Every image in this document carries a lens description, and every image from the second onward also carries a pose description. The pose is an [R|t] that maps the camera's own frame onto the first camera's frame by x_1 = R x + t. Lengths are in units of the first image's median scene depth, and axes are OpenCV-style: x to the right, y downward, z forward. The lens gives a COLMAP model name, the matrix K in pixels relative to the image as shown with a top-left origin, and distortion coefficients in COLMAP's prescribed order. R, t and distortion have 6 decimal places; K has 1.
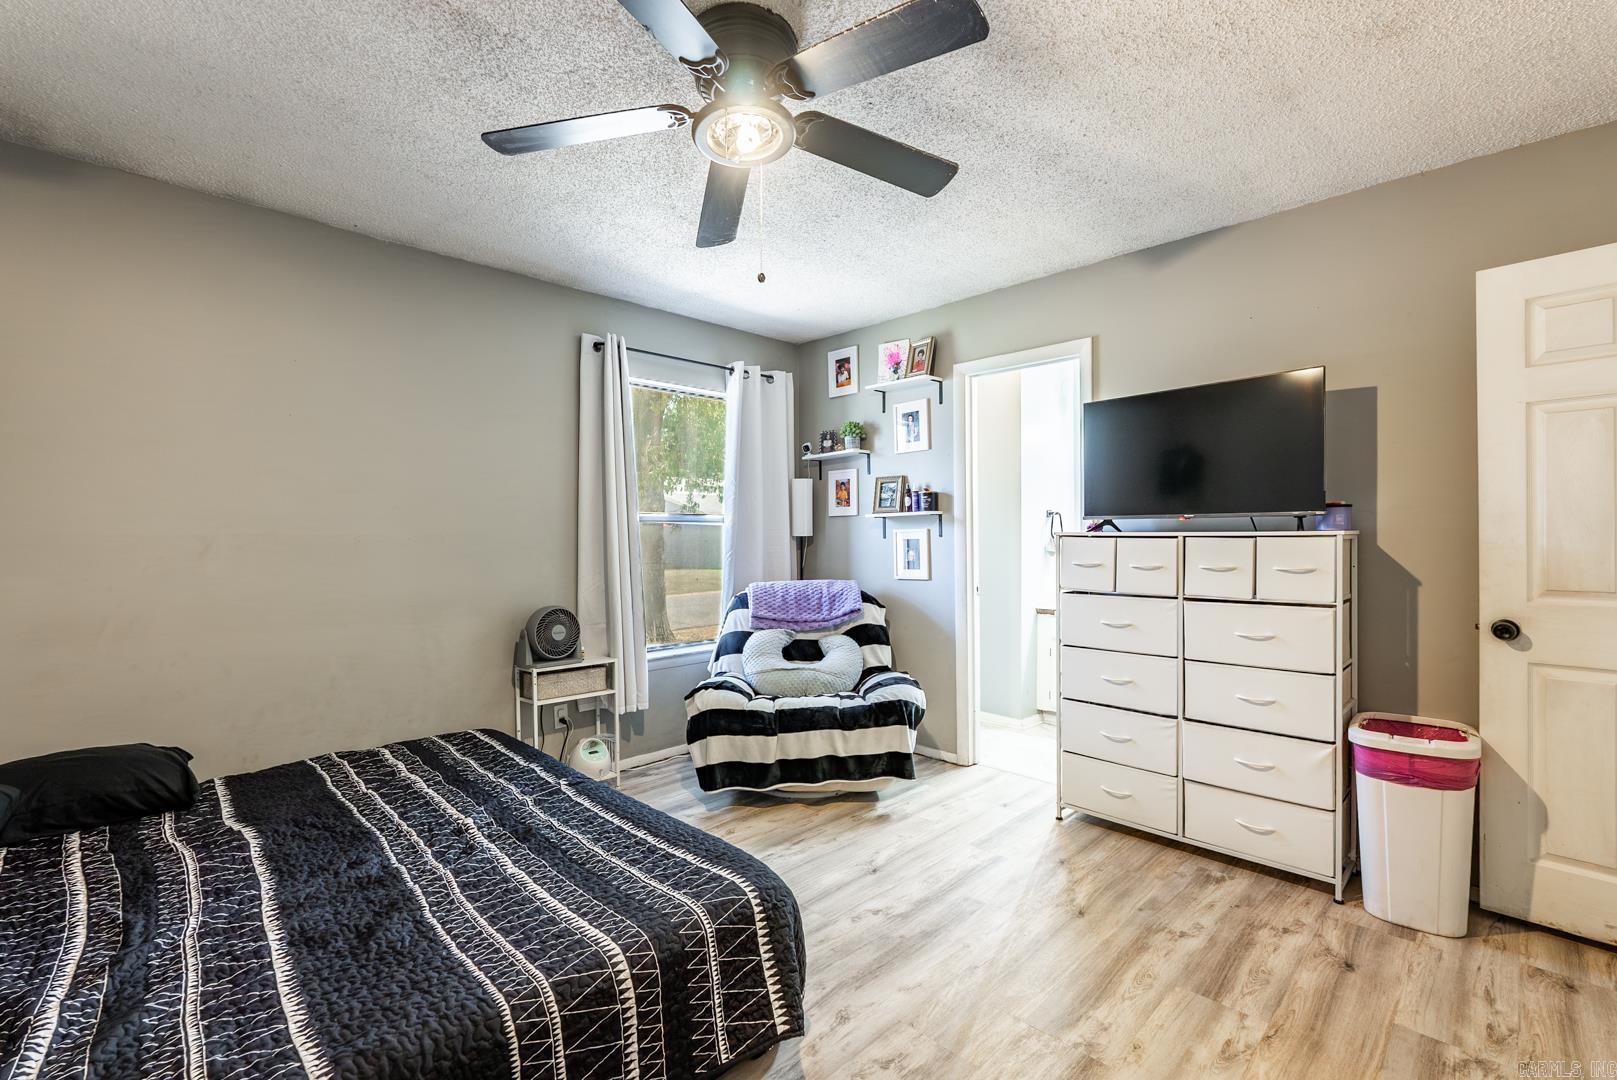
lens RADIAL K [[715.4, 0, 808.5], [0, 715.4, 535.2], [0, 0, 1]] dist [-0.008048, 0.000053]
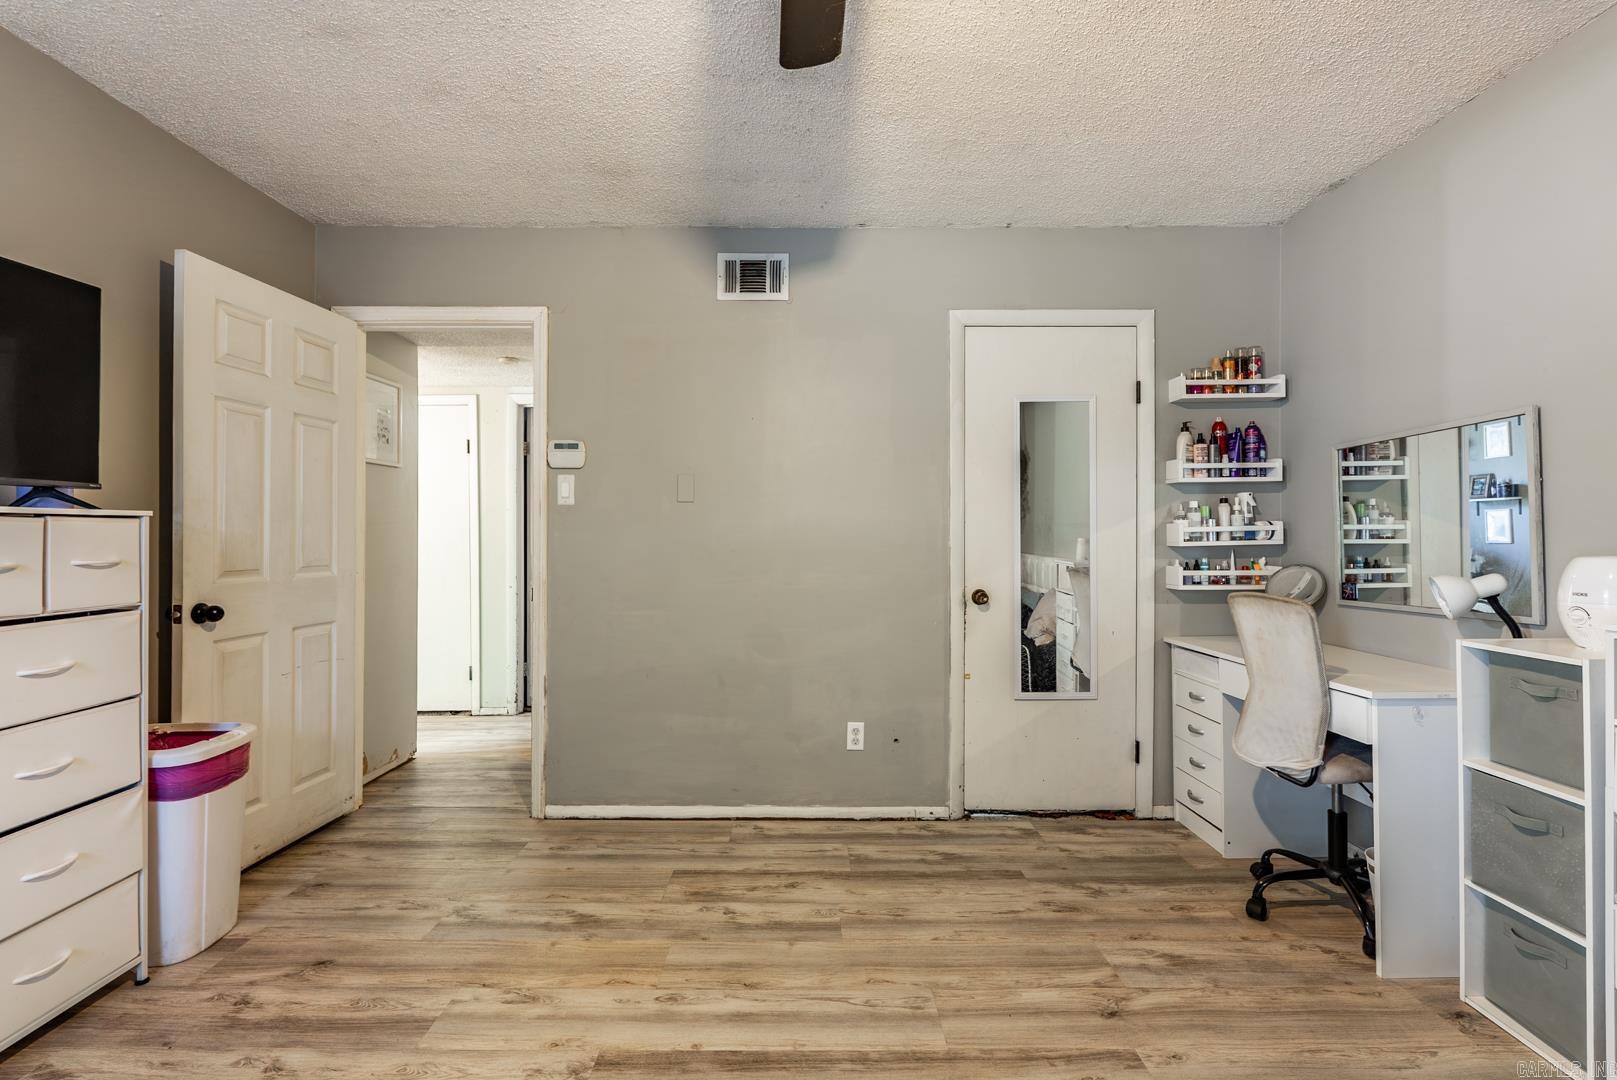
lens RADIAL K [[715.4, 0, 808.5], [0, 715.4, 535.2], [0, 0, 1]] dist [-0.008048, 0.000053]
pose [[-0.717348, 0.002600, 0.696710, -0.346998], [-0.000571, 0.999991, -0.004320, 0.024779], [-0.696714, -0.003497, -0.717340, 1.098775]]
